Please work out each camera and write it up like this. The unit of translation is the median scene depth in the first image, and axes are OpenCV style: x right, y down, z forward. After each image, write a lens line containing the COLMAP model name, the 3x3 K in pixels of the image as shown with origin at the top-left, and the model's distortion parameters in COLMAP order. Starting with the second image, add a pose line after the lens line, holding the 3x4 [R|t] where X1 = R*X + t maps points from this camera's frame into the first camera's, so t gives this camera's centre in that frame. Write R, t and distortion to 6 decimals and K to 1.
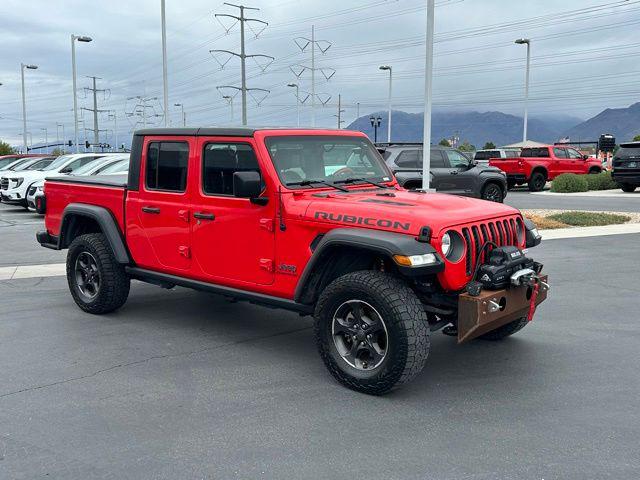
lens RADIAL K [[674.6, 0, 322.9], [0, 674.6, 241.1], [0, 0, 1]] dist [0.066644, 0.000000]
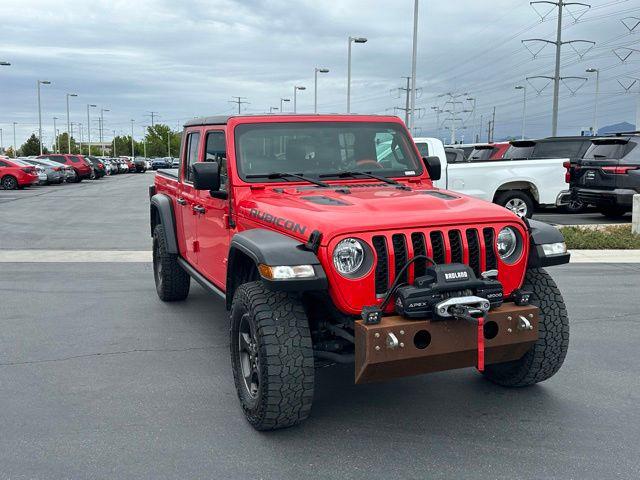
lens RADIAL K [[674.6, 0, 322.7], [0, 674.6, 239.4], [0, 0, 1]] dist [0.066644, 0.000000]
pose [[0.884736, 0.055491, -0.462777, 0.420427], [-0.054252, 0.998399, 0.015998, -0.019884], [0.462924, 0.010952, 0.886330, 0.235137]]
